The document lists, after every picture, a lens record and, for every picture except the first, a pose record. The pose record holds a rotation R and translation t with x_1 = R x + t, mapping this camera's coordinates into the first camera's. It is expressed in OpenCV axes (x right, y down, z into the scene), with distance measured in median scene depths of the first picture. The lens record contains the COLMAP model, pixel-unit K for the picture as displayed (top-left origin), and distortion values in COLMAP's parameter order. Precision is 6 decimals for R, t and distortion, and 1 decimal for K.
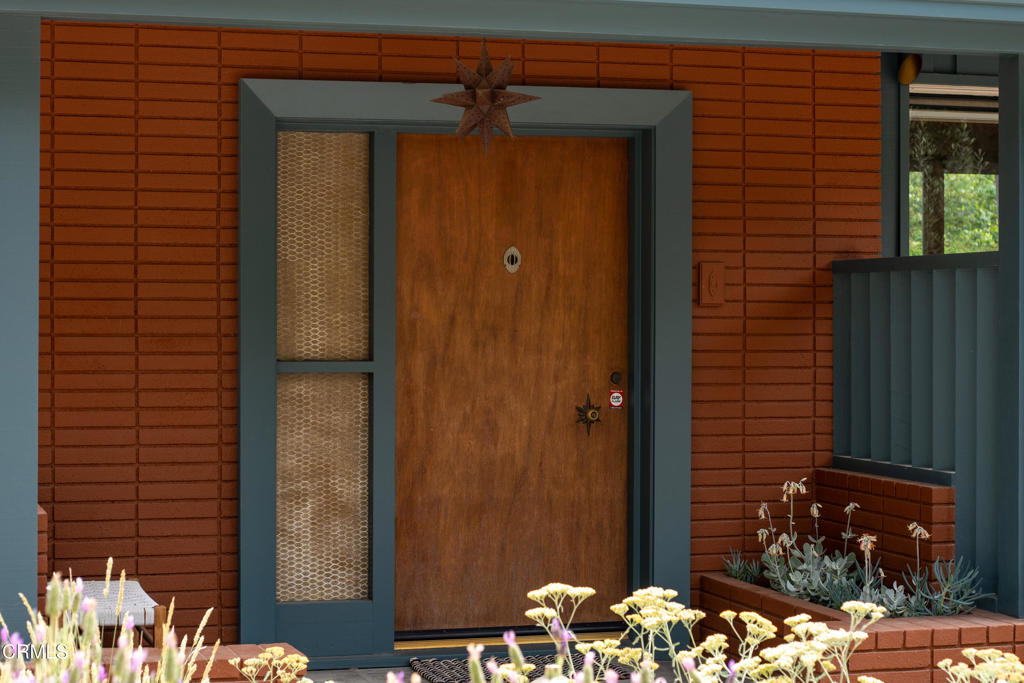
lens RADIAL K [[2225.5, 0, 511.8], [0, 2225.5, 341.2], [0, 0, 1]] dist [-0.091813, 0.000000]
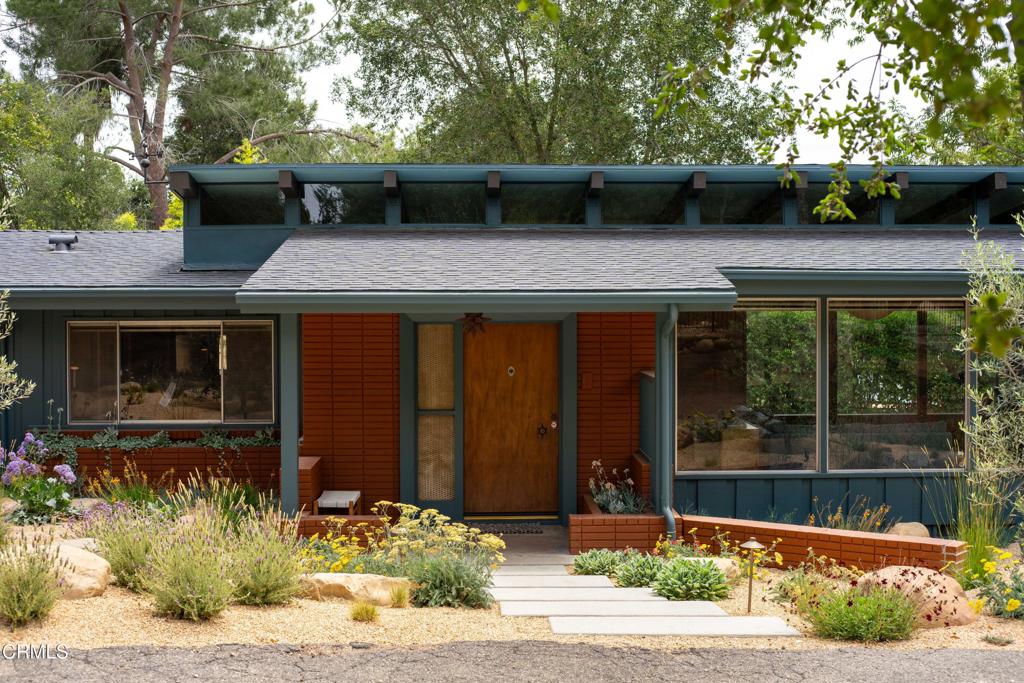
lens RADIAL K [[1485.4, 0, 511.4], [0, 1485.4, 339.2], [0, 0, 1]] dist [-0.112048, 0.000000]
pose [[0.961822, 0.001392, -0.273672, 0.475849], [0.002796, 0.999885, 0.014914, -0.099955], [0.273661, -0.015109, 0.961708, -0.666843]]
